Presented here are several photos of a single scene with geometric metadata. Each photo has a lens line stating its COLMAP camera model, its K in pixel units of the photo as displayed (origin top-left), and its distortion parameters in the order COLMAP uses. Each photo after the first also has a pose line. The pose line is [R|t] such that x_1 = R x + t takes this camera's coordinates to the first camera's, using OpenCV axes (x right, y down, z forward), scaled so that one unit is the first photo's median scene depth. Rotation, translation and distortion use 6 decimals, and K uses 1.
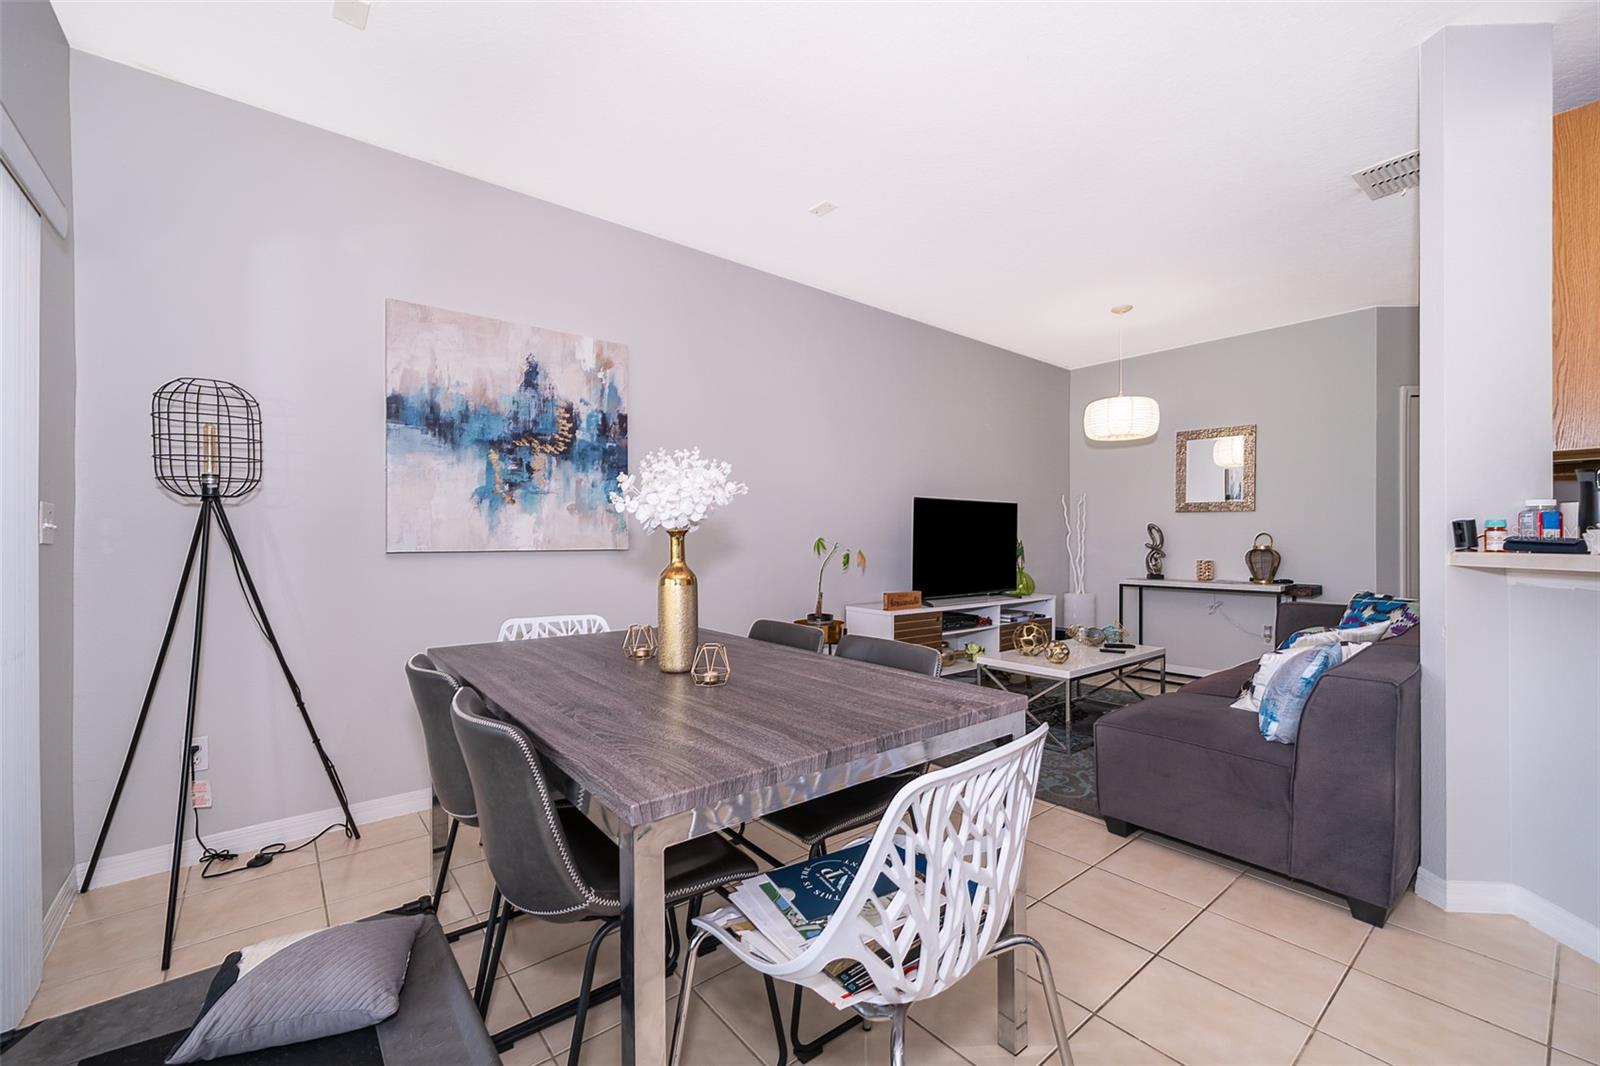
lens RADIAL K [[666.2, 0, 798.6], [0, 666.2, 534.4], [0, 0, 1]] dist [-0.003477, 0.001980]
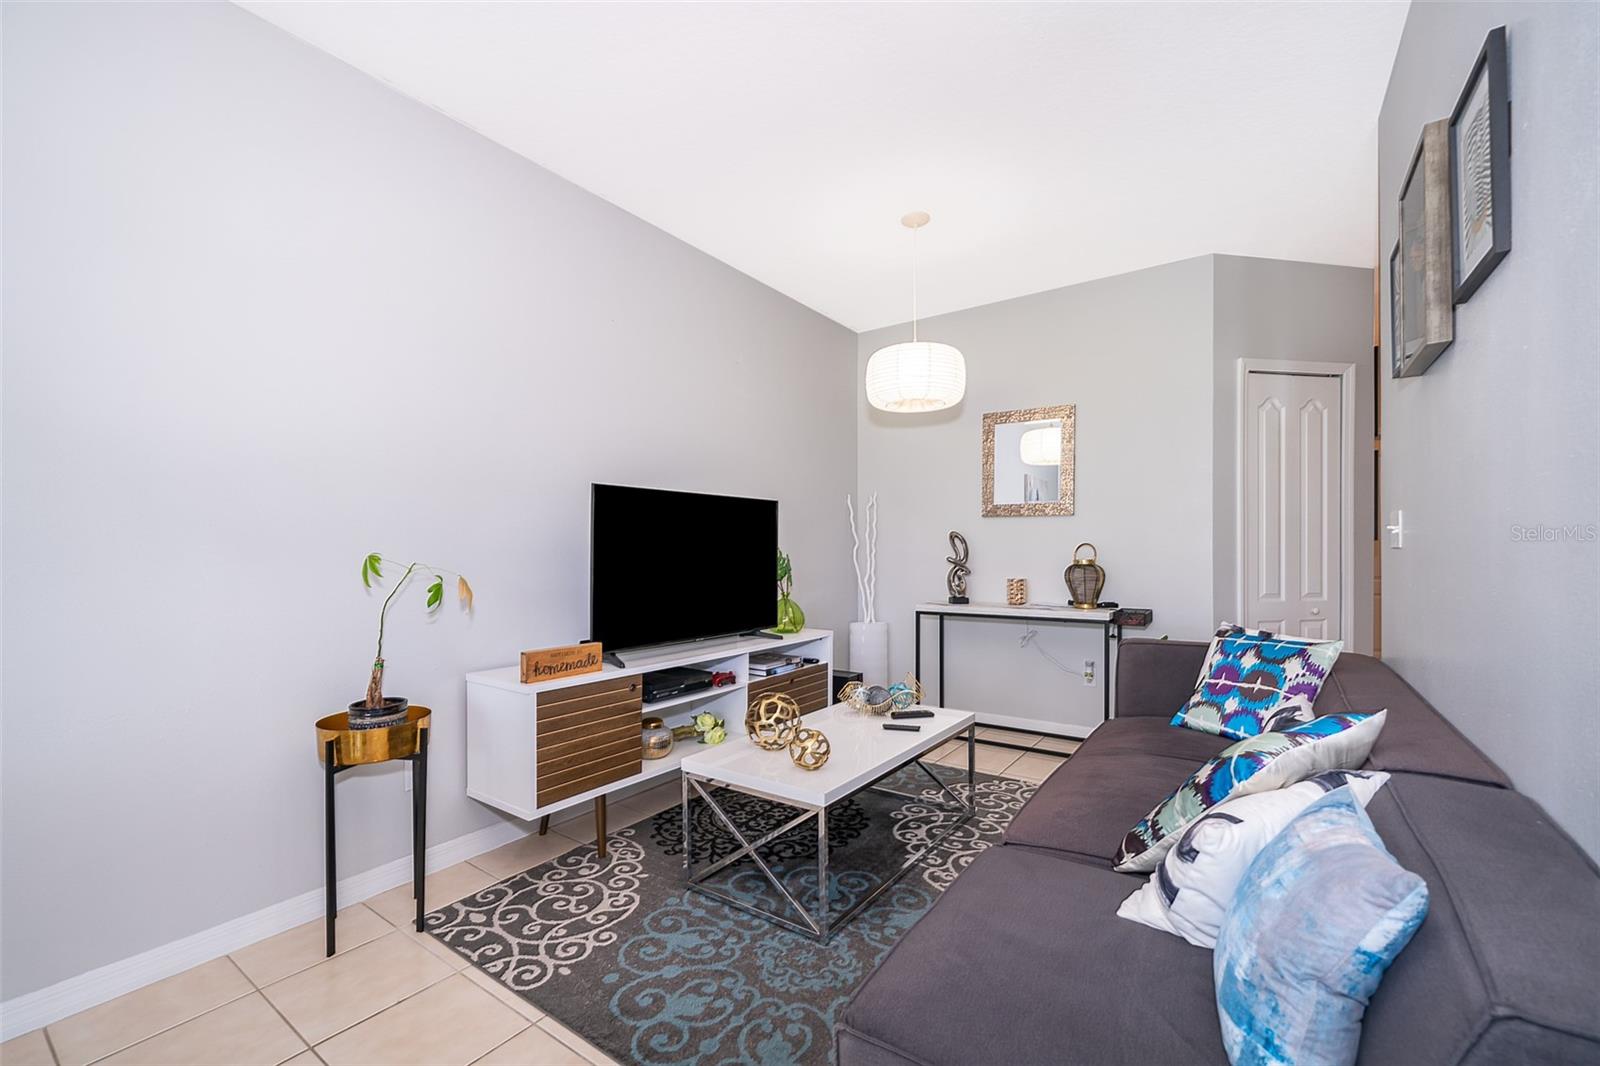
lens RADIAL K [[666.2, 0, 797.9], [0, 666.2, 545.3], [0, 0, 1]] dist [-0.003477, 0.001980]
pose [[0.965780, -0.002285, 0.259353, 0.176050], [0.002688, 0.999996, -0.001198, 0.000412], [-0.259349, 0.001854, 0.965782, 0.342016]]
